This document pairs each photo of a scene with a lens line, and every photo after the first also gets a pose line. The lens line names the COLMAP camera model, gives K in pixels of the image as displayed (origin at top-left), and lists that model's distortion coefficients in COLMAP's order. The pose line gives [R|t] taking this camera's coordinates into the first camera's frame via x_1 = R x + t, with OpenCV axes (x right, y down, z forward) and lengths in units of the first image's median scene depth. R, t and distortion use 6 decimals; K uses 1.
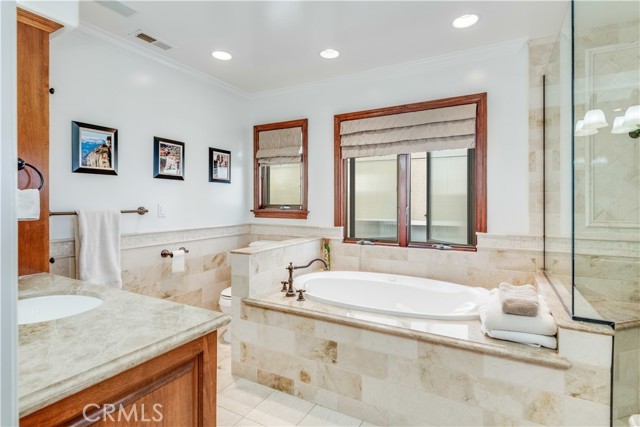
lens RADIAL K [[320.5, 0, 316.2], [0, 320.5, 199.7], [0, 0, 1]] dist [0.003757, -0.000310]
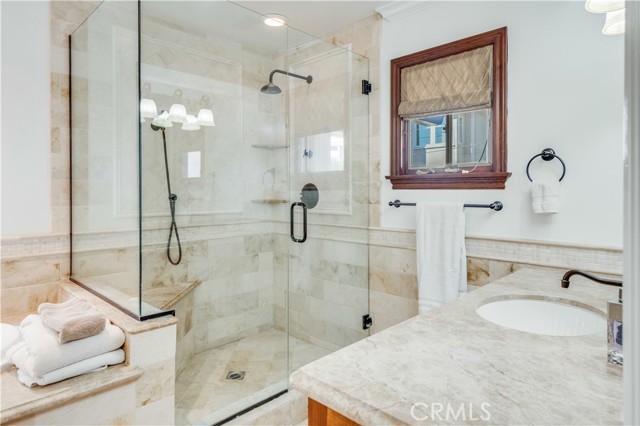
lens RADIAL K [[387.7, 0, 311.7], [0, 387.7, 192.4], [0, 0, 1]] dist [0.001313, -0.004636]
pose [[0.254603, 0.001297, 0.967045, -0.081382], [-0.003262, 0.999995, -0.000483, 0.007505], [-0.967040, -0.003032, 0.254605, 0.161342]]
